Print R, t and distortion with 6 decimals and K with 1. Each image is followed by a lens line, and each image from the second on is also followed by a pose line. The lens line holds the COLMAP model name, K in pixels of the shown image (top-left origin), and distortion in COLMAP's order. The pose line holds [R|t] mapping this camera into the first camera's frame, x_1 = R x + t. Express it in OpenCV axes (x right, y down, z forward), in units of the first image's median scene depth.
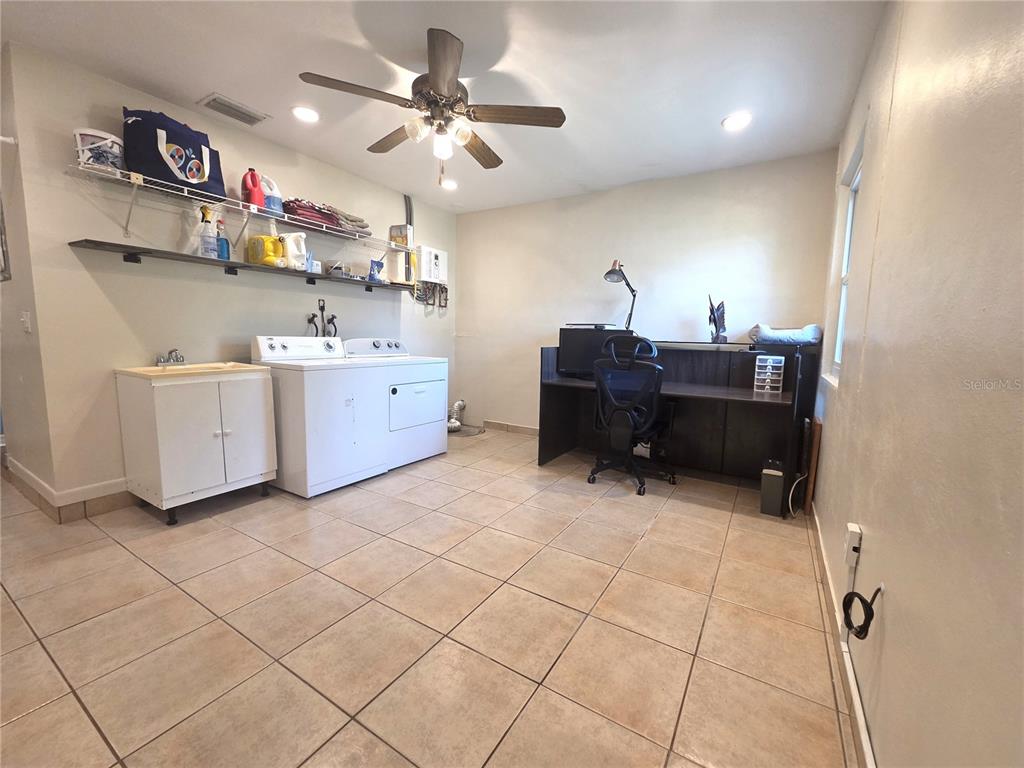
lens RADIAL K [[421.2, 0, 518.7], [0, 421.2, 382.3], [0, 0, 1]] dist [0.009598, 0.000557]
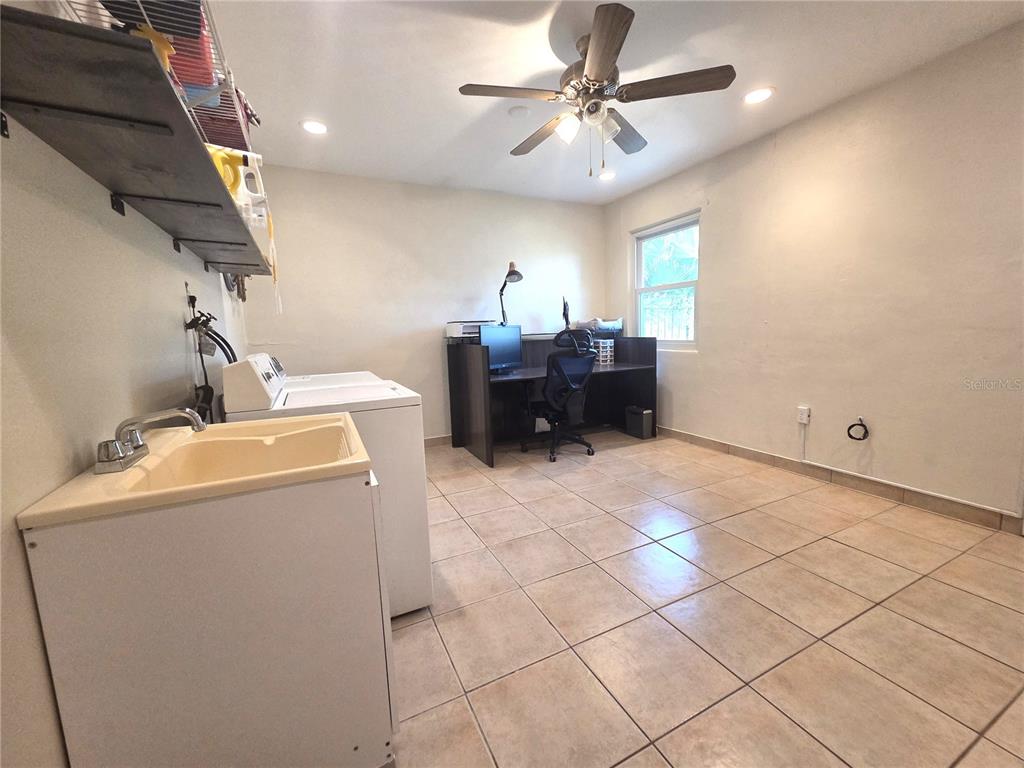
lens RADIAL K [[421.2, 0, 521.0], [0, 421.2, 387.8], [0, 0, 1]] dist [0.009598, 0.000557]
pose [[0.518107, -0.151942, 0.841712, -0.863677], [0.136788, 0.986148, 0.093817, -0.078578], [-0.844307, 0.066529, 0.531714, 0.507407]]
